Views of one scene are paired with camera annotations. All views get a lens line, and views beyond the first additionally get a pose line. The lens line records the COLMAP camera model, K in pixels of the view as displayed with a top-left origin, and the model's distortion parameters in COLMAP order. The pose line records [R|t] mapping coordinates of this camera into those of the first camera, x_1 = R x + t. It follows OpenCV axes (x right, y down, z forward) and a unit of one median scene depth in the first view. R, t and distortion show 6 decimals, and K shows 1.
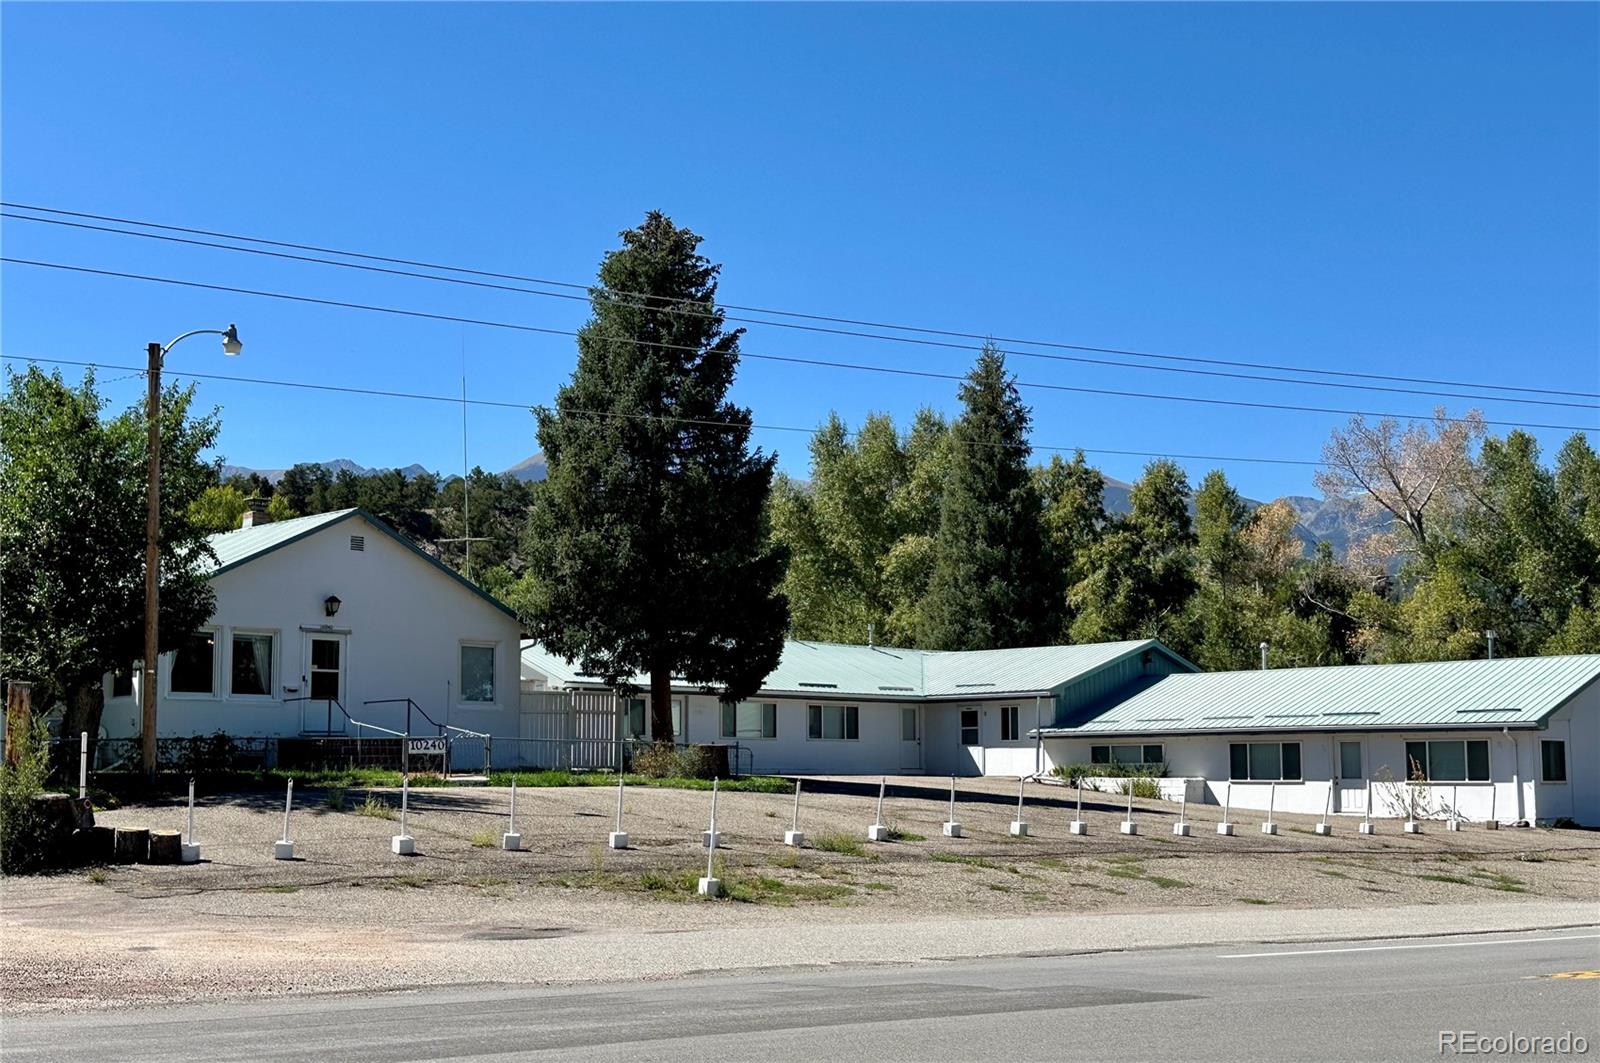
lens RADIAL K [[2019.3, 0, 800.0], [0, 2019.3, 531.5], [0, 0, 1]] dist [0.112136, -0.006765]
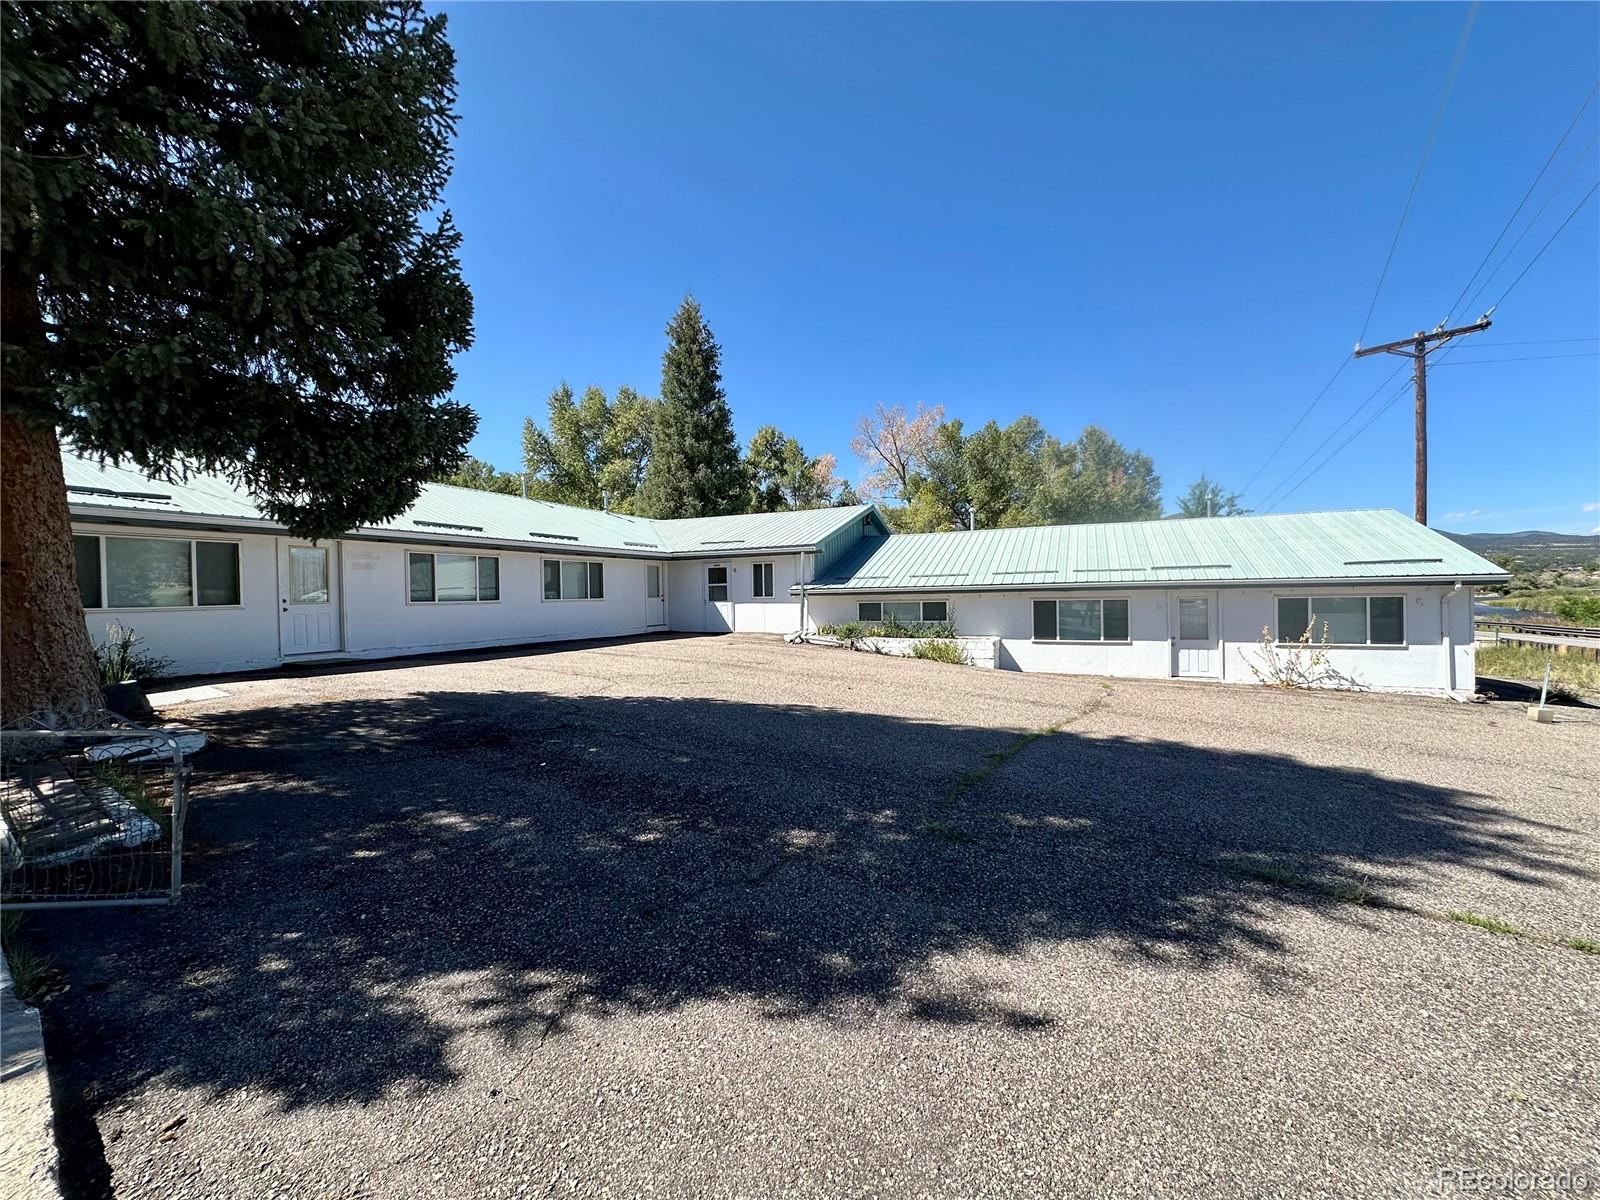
lens RADIAL K [[634.3, 0, 800.0], [0, 634.3, 600.0], [0, 0, 1]] dist [-0.000065, 0.000035]
pose [[0.930673, -0.016535, 0.365478, 0.007416], [-0.031293, 0.991719, 0.124552, 0.069513], [-0.364511, -0.127354, 0.922449, 0.750411]]
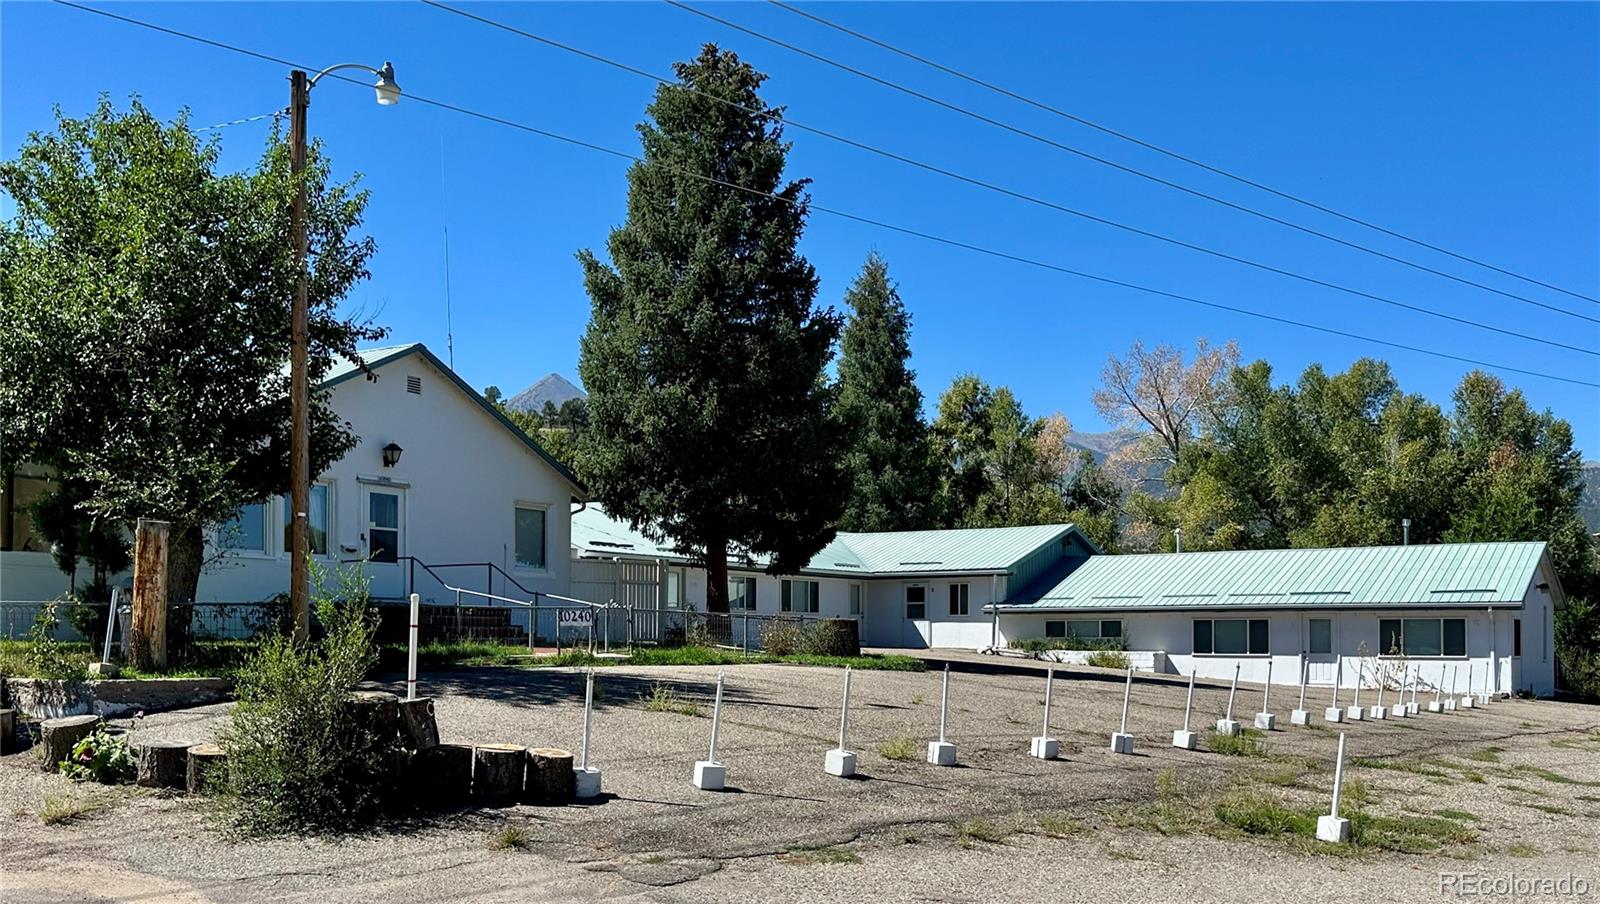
lens RADIAL K [[1519.4, 0, 809.5], [0, 1519.4, 600.0], [0, 0, 1]] dist [0.087695, -0.013971]
pose [[0.974931, 0.012630, 0.222147, -0.160990], [-0.033753, 0.995228, 0.091548, 0.025994], [-0.219931, -0.096751, 0.970706, 0.253690]]
